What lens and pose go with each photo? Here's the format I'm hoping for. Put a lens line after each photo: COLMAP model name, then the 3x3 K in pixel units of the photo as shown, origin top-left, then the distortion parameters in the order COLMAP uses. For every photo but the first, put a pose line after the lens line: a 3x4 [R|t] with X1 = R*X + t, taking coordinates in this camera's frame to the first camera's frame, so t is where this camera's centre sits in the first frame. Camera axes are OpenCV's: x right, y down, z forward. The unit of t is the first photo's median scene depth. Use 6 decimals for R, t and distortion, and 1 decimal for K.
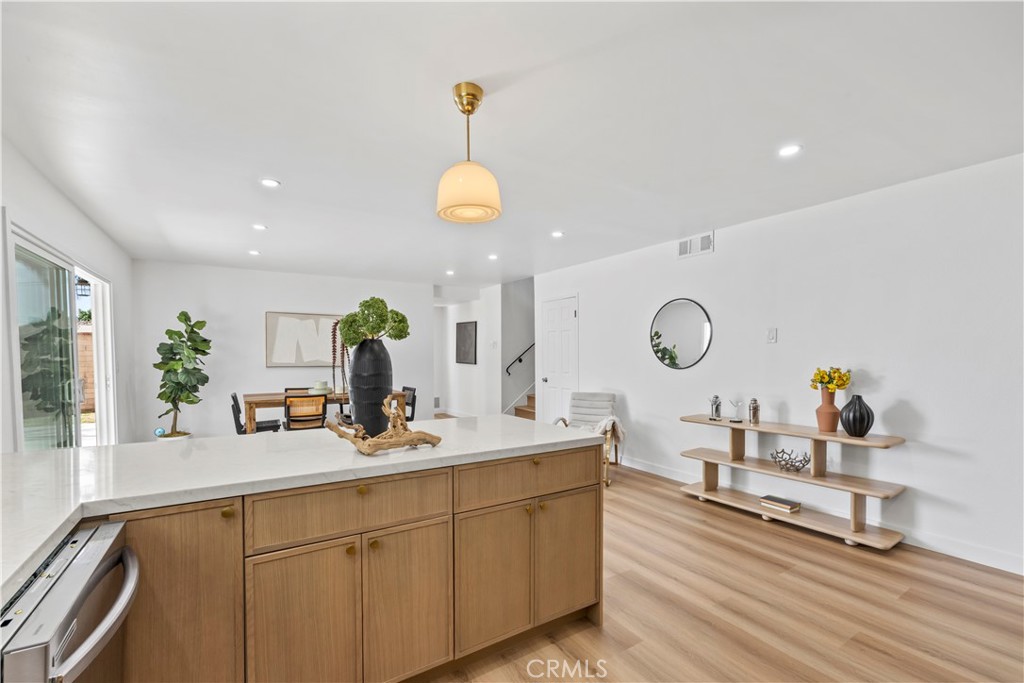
lens RADIAL K [[432.3, 0, 510.8], [0, 432.3, 361.9], [0, 0, 1]] dist [-0.004219, 0.000328]
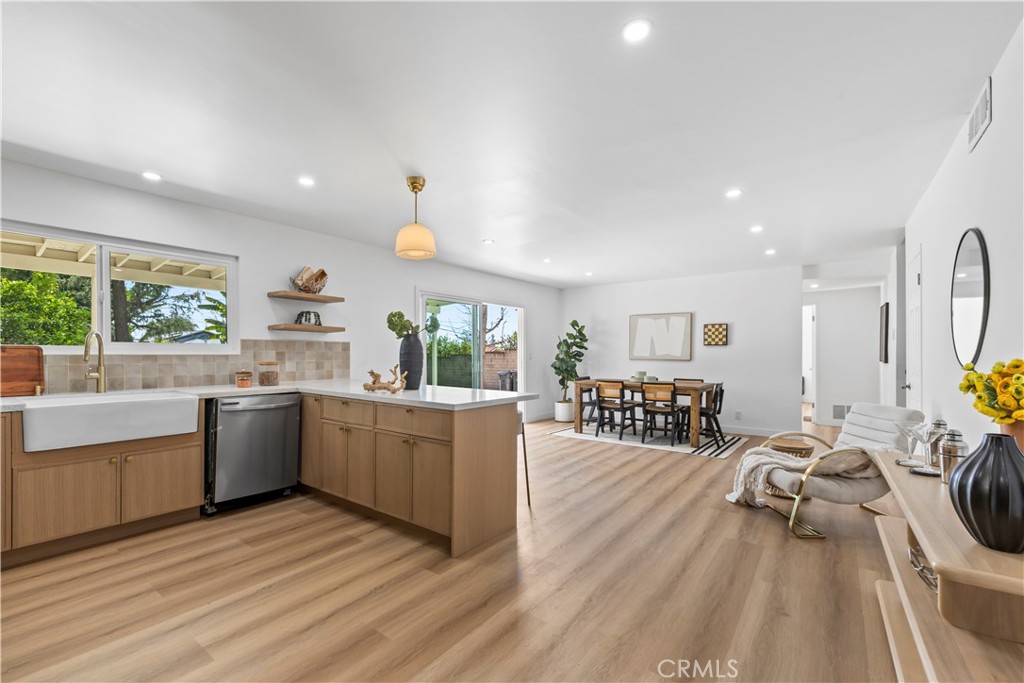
lens RADIAL K [[432.3, 0, 518.3], [0, 432.3, 350.2], [0, 0, 1]] dist [-0.004219, 0.000328]
pose [[0.371431, -0.004479, -0.928450, 0.557731], [-0.020876, 0.999695, -0.013174, 0.010768], [0.928226, 0.024276, 0.371224, 0.274274]]
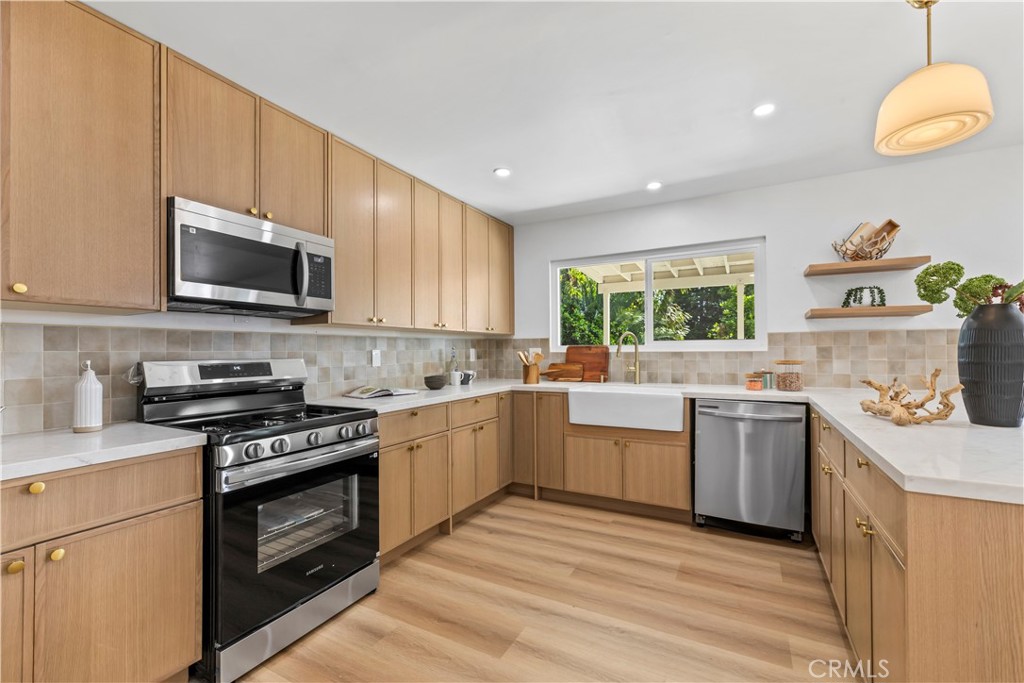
lens RADIAL K [[432.3, 0, 504.2], [0, 432.3, 345.3], [0, 0, 1]] dist [-0.004219, 0.000328]
pose [[-0.875343, 0.000227, -0.483502, 0.331698], [-0.001015, 0.999997, 0.002307, 0.008967], [0.483501, 0.002510, -0.875340, 0.466112]]
